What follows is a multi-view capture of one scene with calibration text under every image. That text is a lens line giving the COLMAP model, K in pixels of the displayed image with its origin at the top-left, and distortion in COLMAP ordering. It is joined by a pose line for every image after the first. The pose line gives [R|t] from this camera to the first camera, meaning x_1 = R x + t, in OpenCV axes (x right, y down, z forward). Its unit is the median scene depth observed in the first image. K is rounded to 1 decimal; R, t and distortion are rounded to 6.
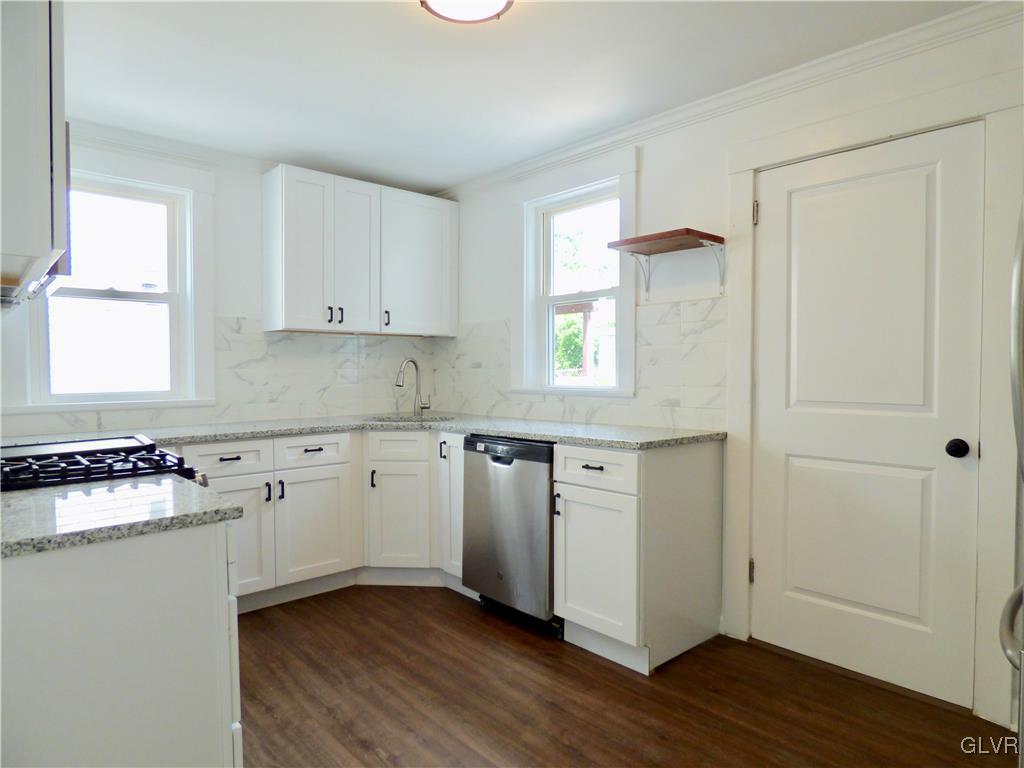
lens RADIAL K [[624.8, 0, 513.3], [0, 624.8, 387.8], [0, 0, 1]] dist [-0.015673, -0.001212]
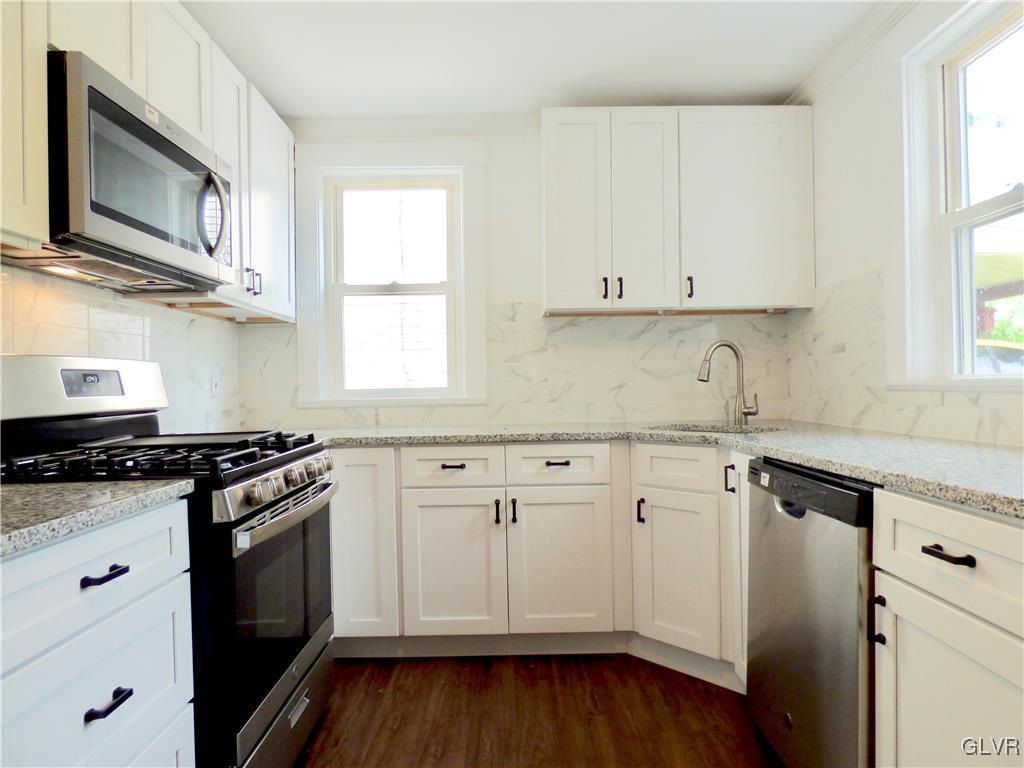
lens RADIAL K [[624.8, 0, 512.9], [0, 624.8, 384.0], [0, 0, 1]] dist [-0.015673, -0.001212]
pose [[0.743893, -0.010110, -0.668222, 0.144050], [-0.005690, 0.999753, -0.021461, 0.019143], [0.668274, 0.019767, 0.743652, 0.384285]]
